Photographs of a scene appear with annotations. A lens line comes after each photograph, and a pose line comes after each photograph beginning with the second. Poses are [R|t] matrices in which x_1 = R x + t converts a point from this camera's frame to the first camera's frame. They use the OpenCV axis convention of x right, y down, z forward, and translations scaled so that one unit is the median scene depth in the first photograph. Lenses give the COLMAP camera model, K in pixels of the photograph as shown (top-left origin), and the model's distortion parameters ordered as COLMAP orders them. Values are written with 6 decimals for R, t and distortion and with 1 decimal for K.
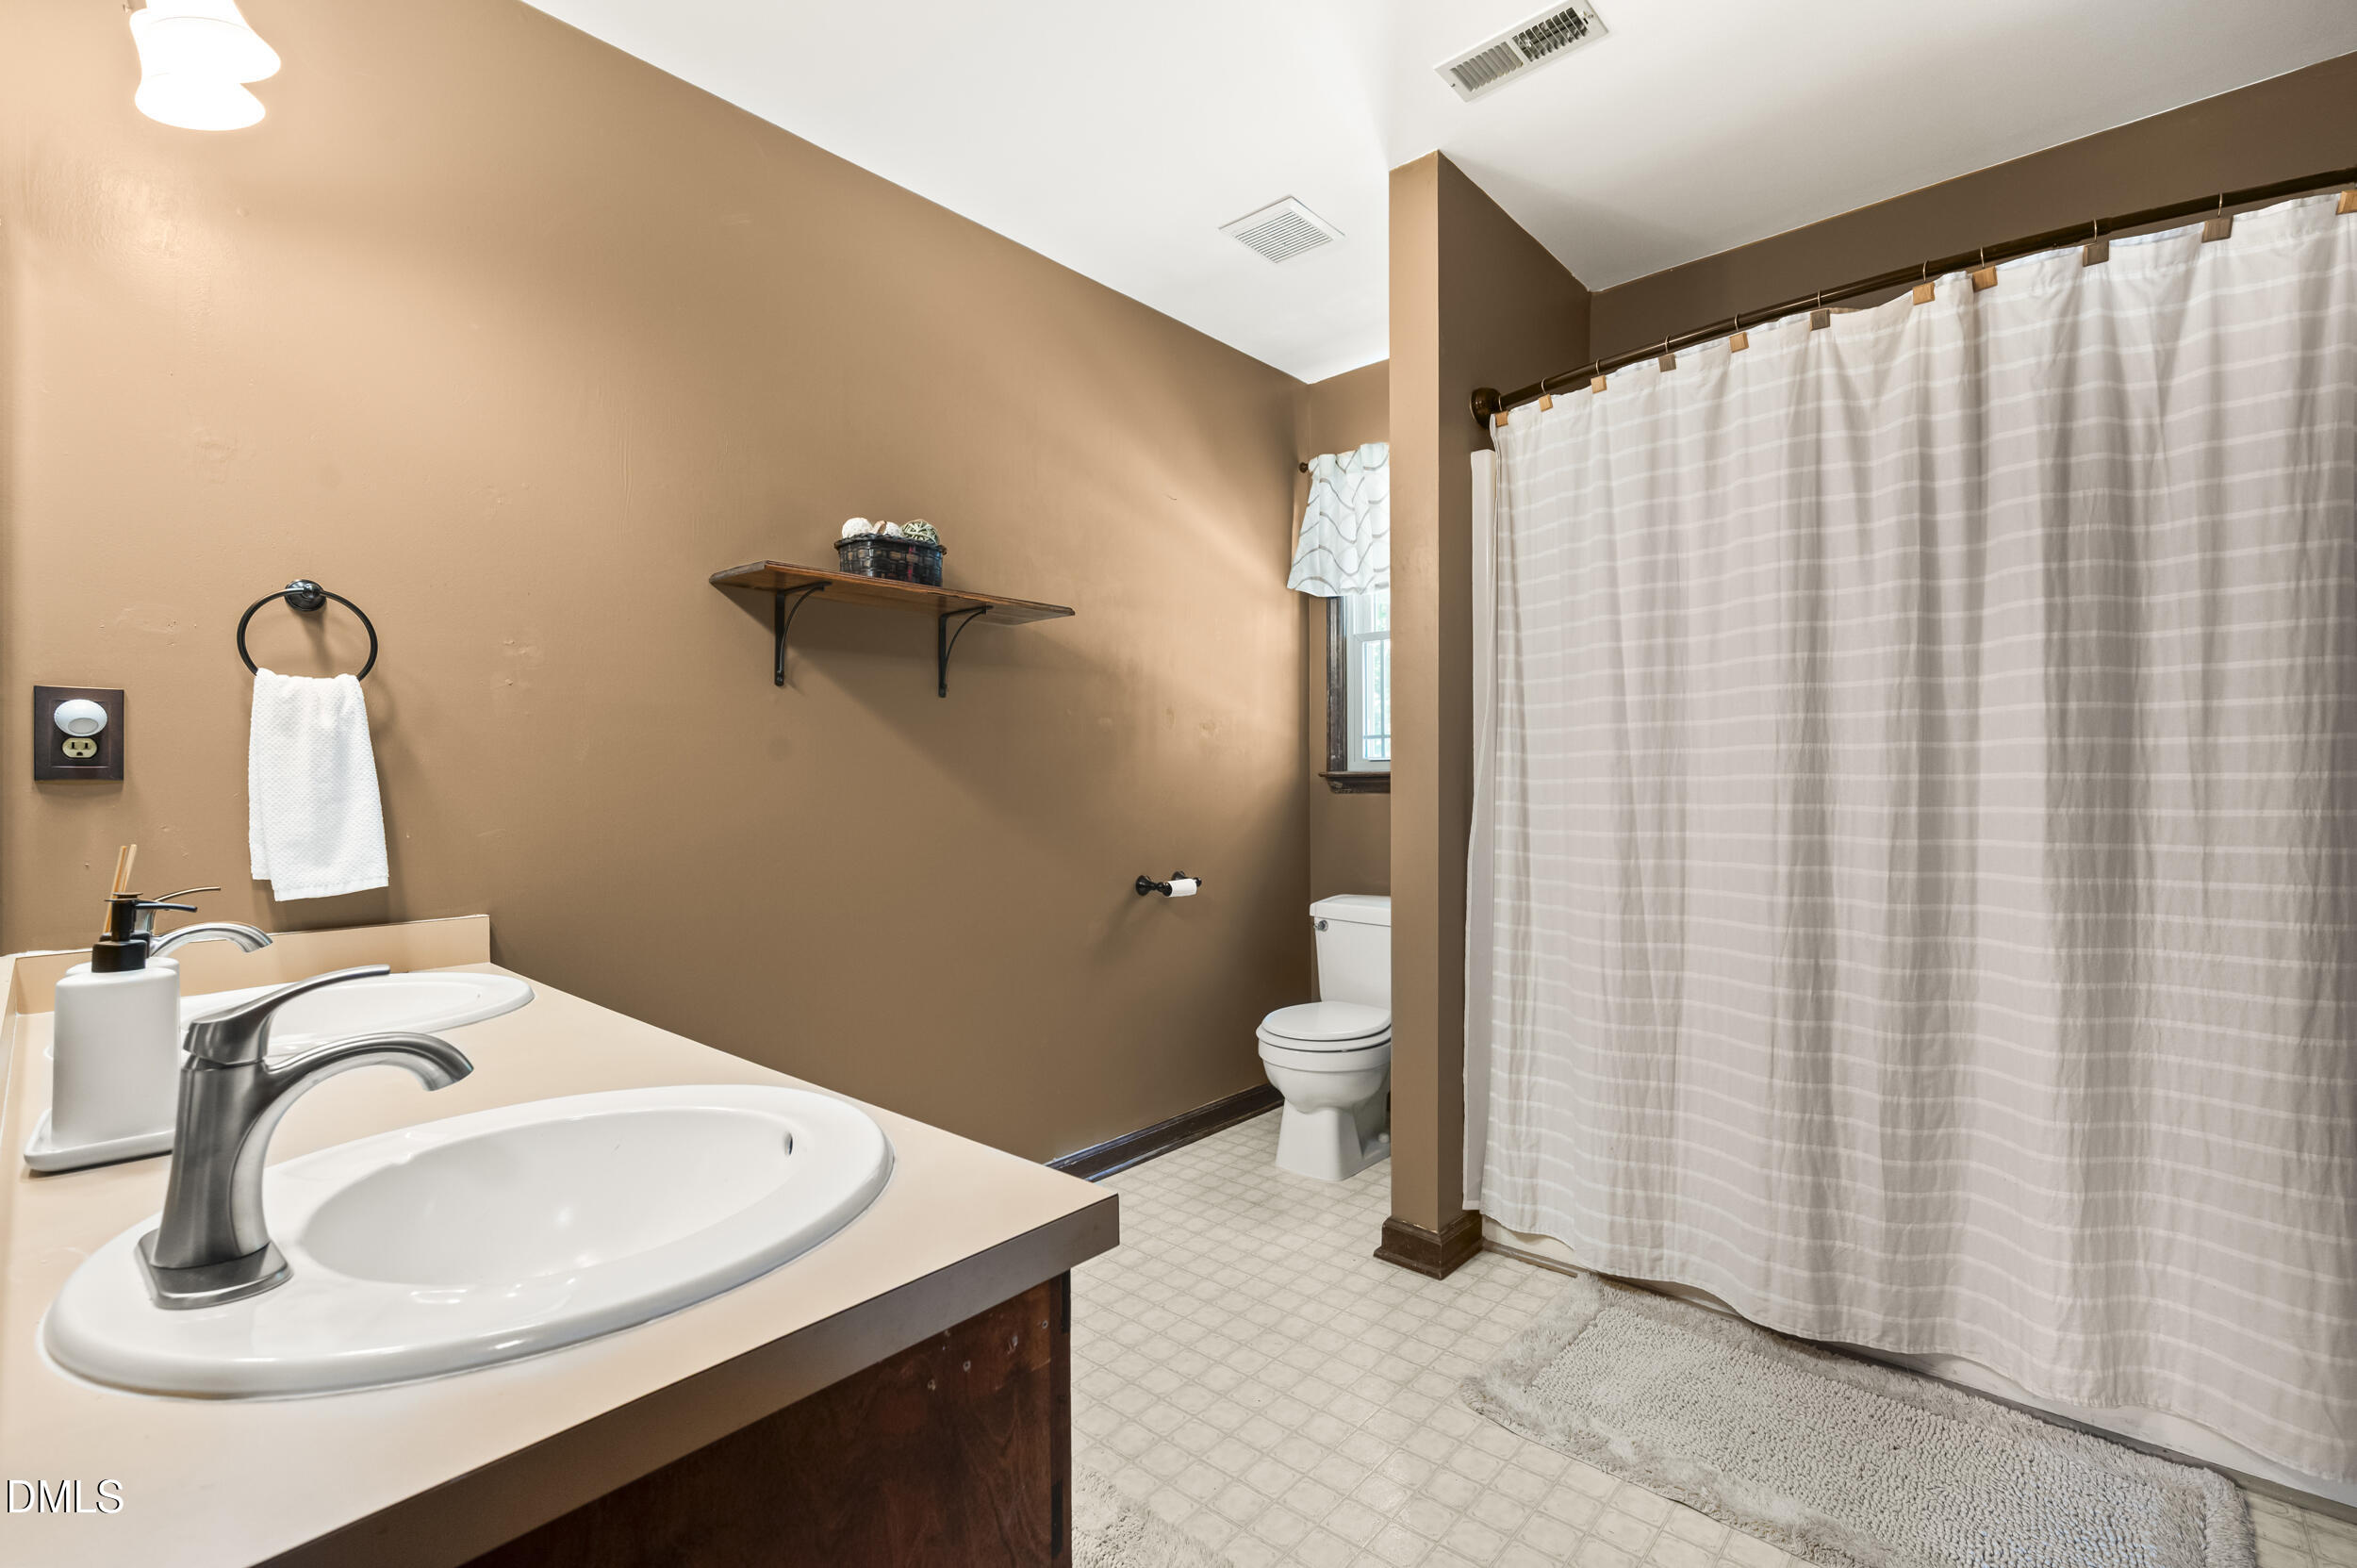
lens RADIAL K [[1049.2, 0, 1186.4], [0, 1049.2, 766.5], [0, 0, 1]] dist [-0.000451, -0.000308]
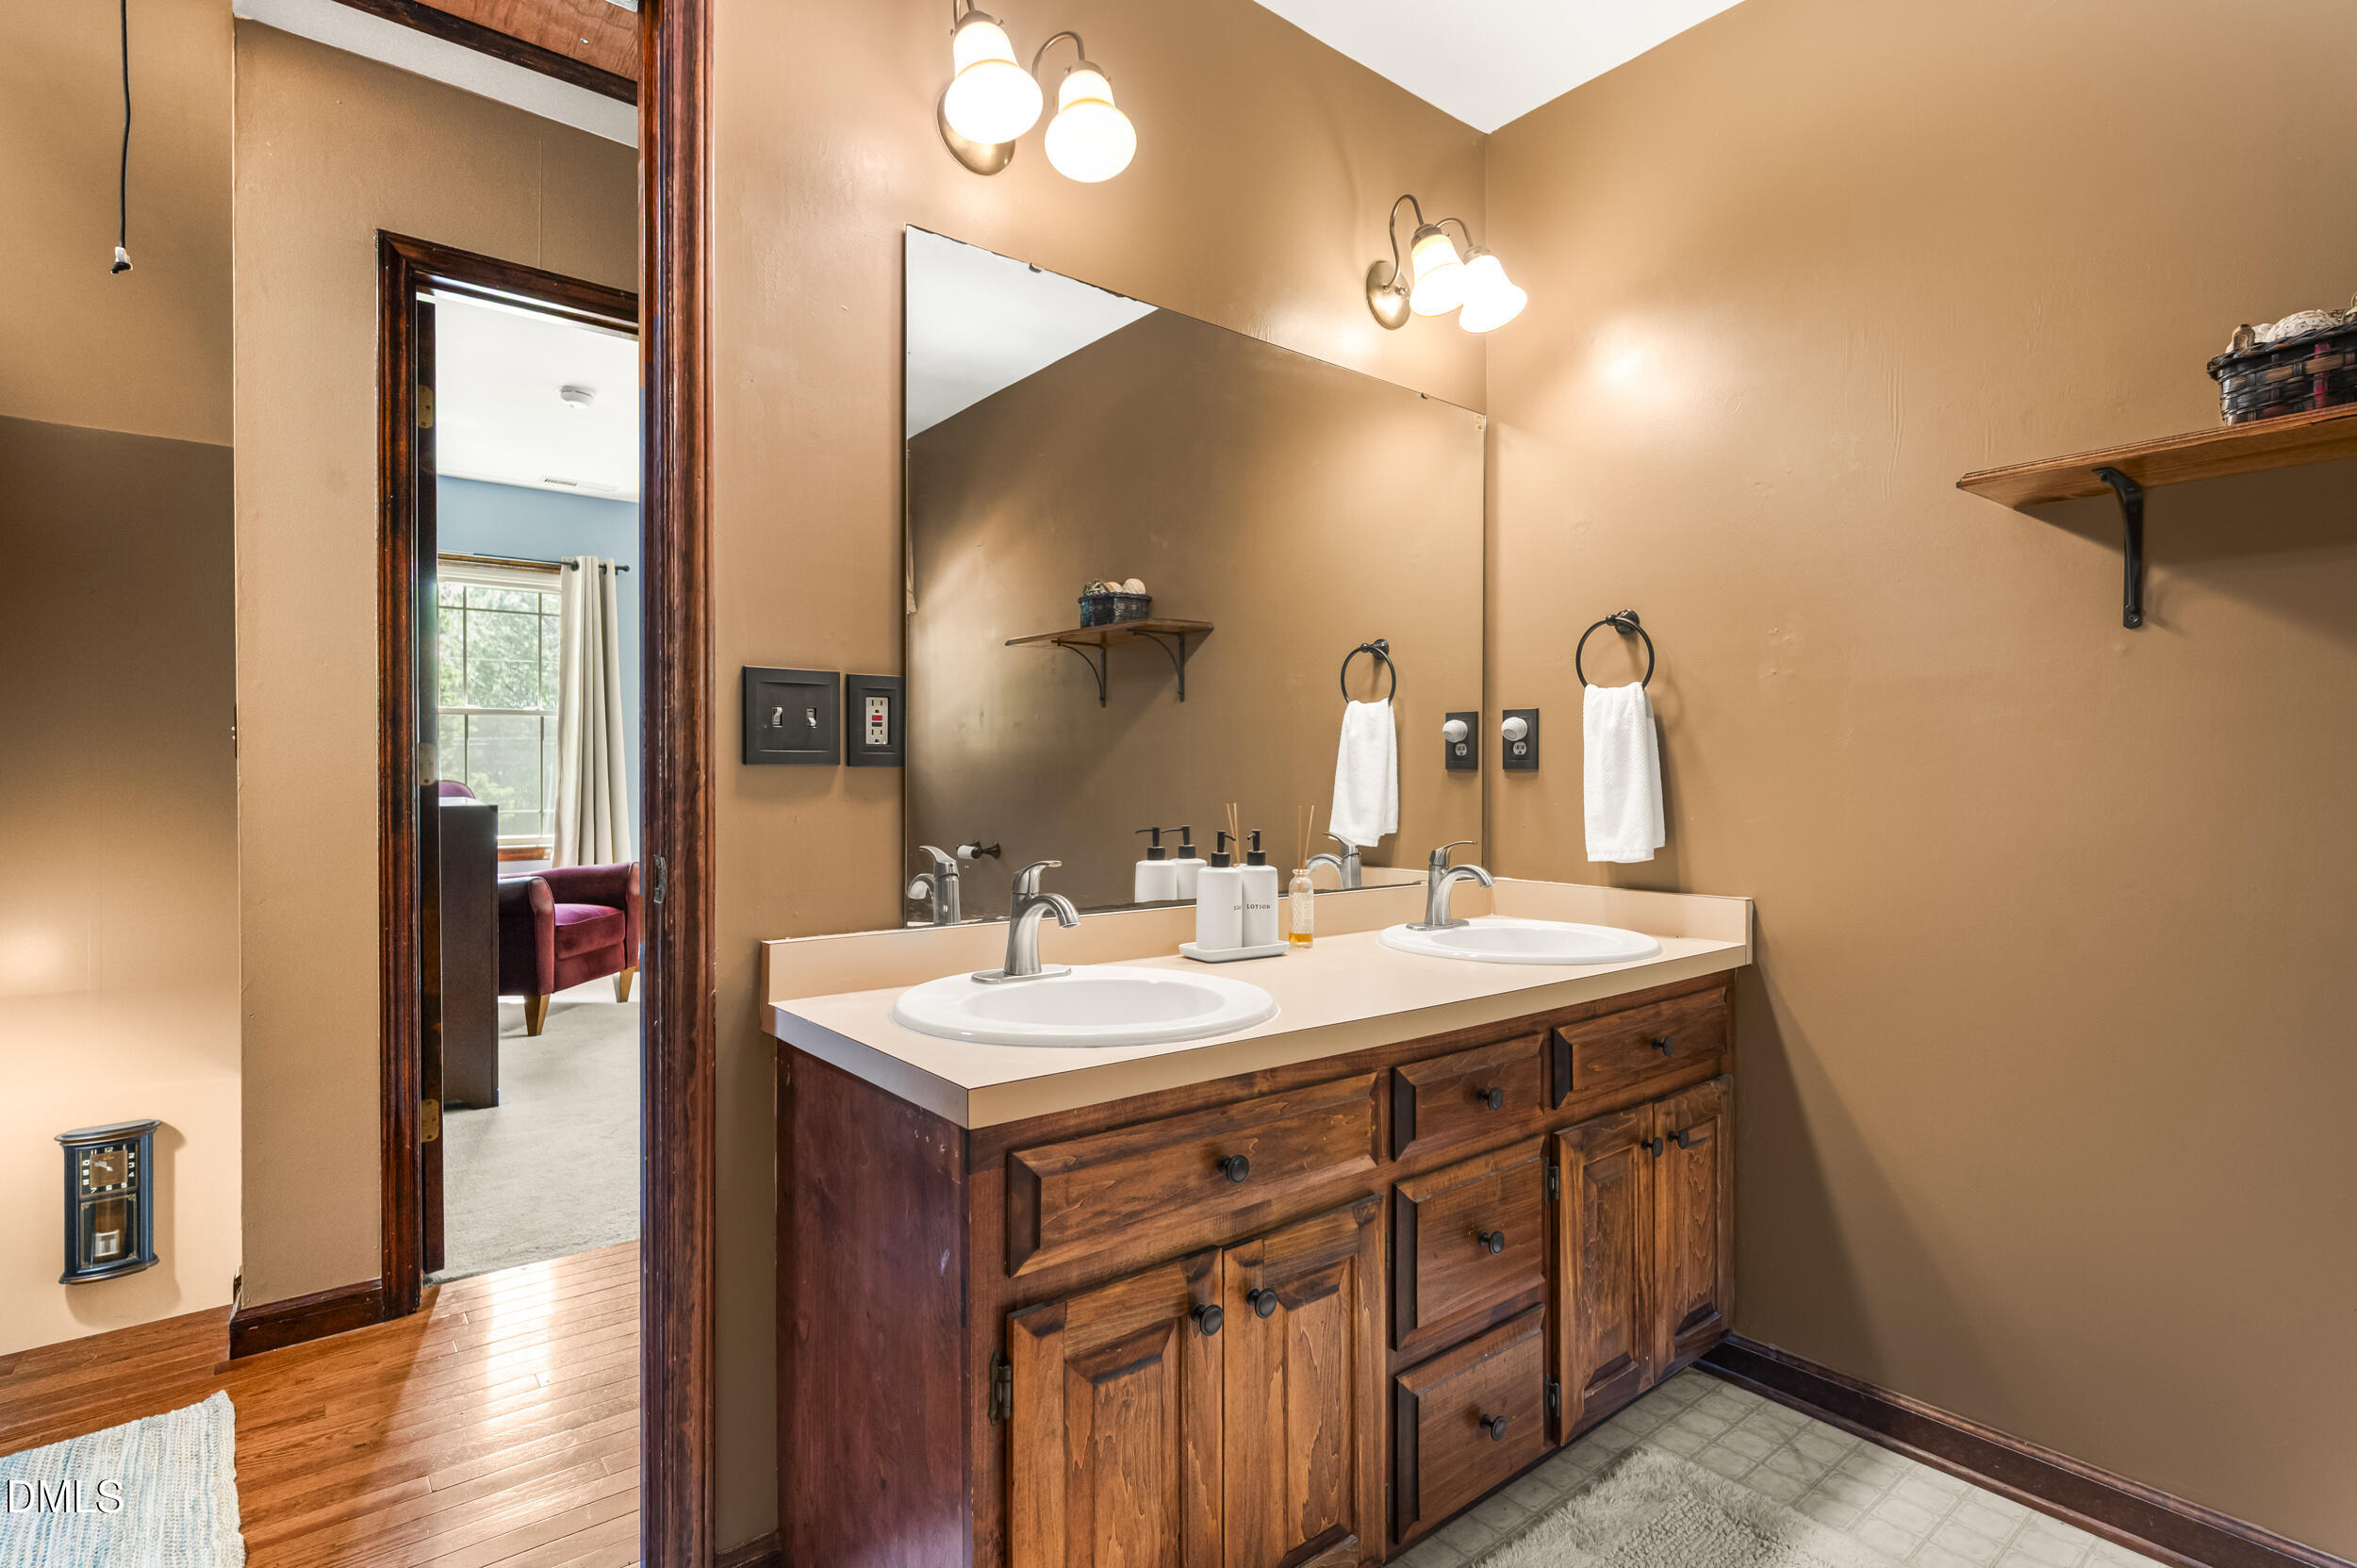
lens RADIAL K [[1102.5, 0, 1146.5], [0, 1102.5, 772.9], [0, 0, 1]] dist [0.002558, 0.001314]
pose [[-0.171488, 0.000033, -0.985186, 0.548741], [0.013076, 0.999912, -0.002242, 0.012364], [0.985100, -0.013267, -0.171473, 0.648336]]
